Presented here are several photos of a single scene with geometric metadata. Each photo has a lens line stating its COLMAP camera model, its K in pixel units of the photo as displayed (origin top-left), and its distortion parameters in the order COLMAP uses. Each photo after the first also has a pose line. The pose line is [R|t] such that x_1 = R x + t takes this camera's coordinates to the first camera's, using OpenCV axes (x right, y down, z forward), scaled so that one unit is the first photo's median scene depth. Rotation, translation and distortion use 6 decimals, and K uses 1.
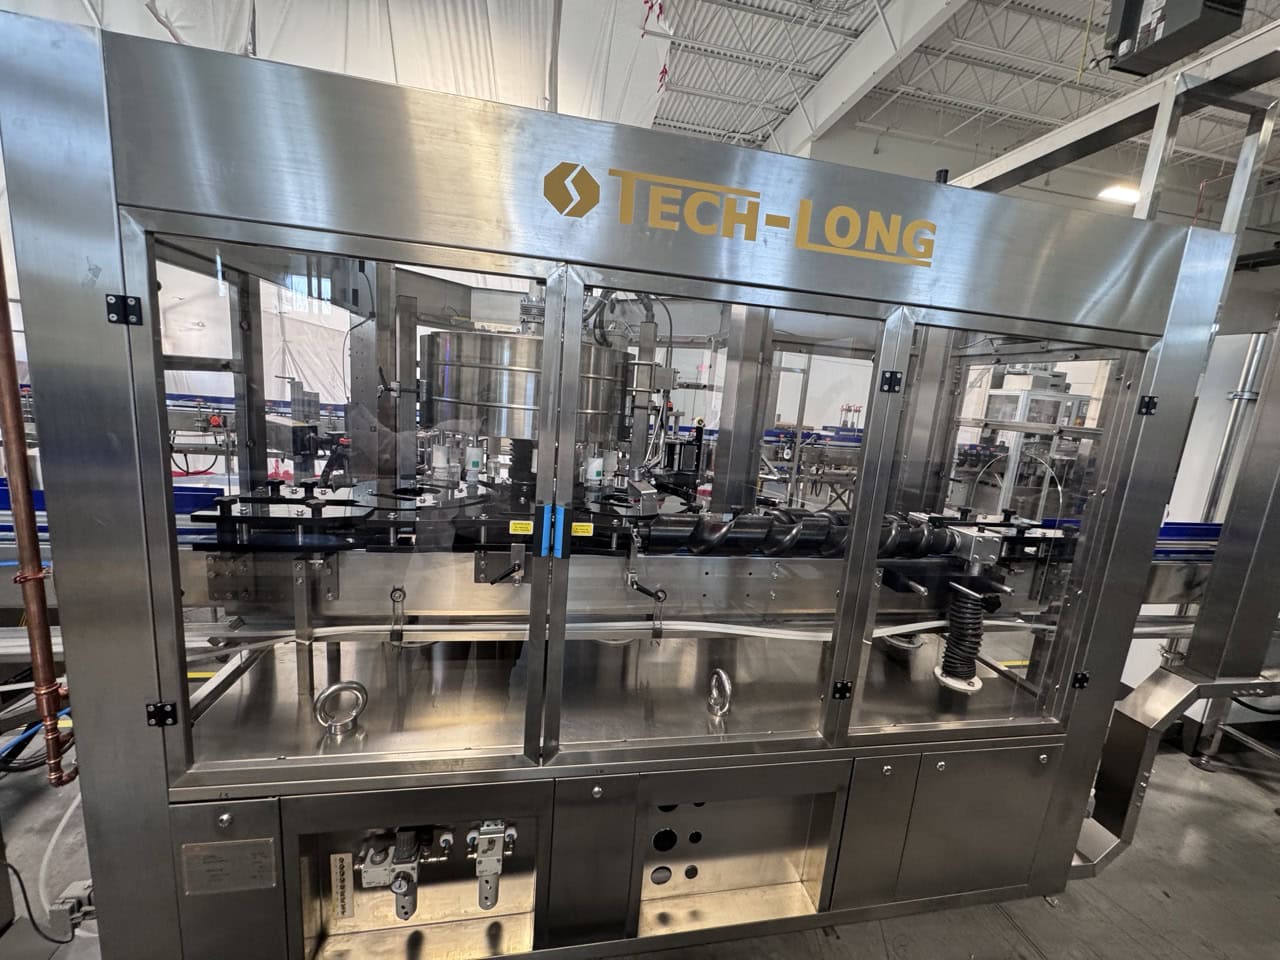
lens RADIAL K [[511.2, 0, 640.0], [0, 511.2, 480.0], [0, 0, 1]] dist [0.020064, -0.000014]
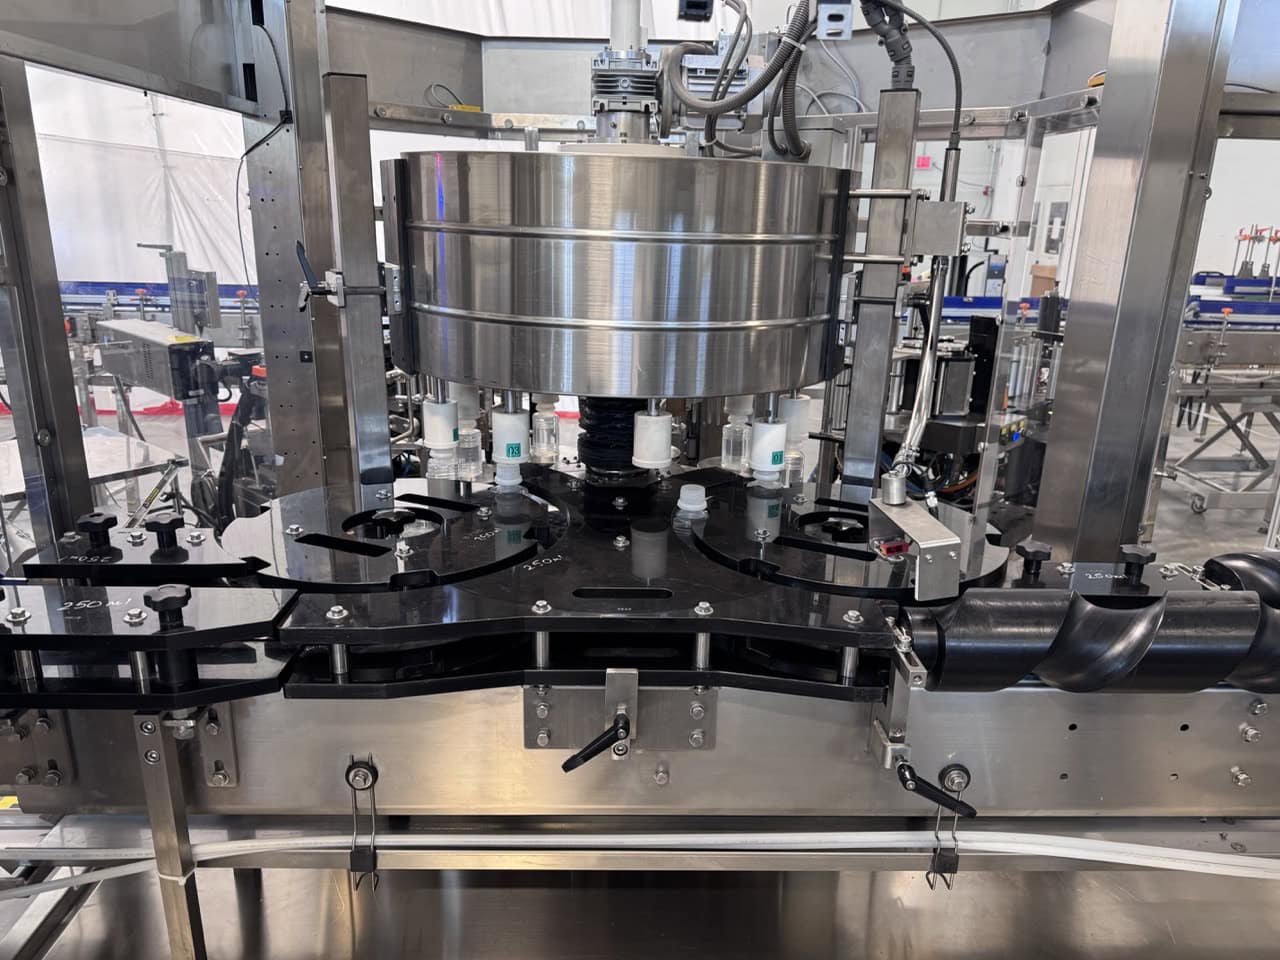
lens RADIAL K [[897.4, 0, 640.0], [0, 897.4, 480.0], [0, 0, 1]] dist [0.077755, -0.082850]
pose [[0.987253, -0.009728, -0.158859, -0.075936], [0.027541, 0.993514, 0.110322, -0.082967], [0.156755, -0.113291, 0.981118, 0.214157]]
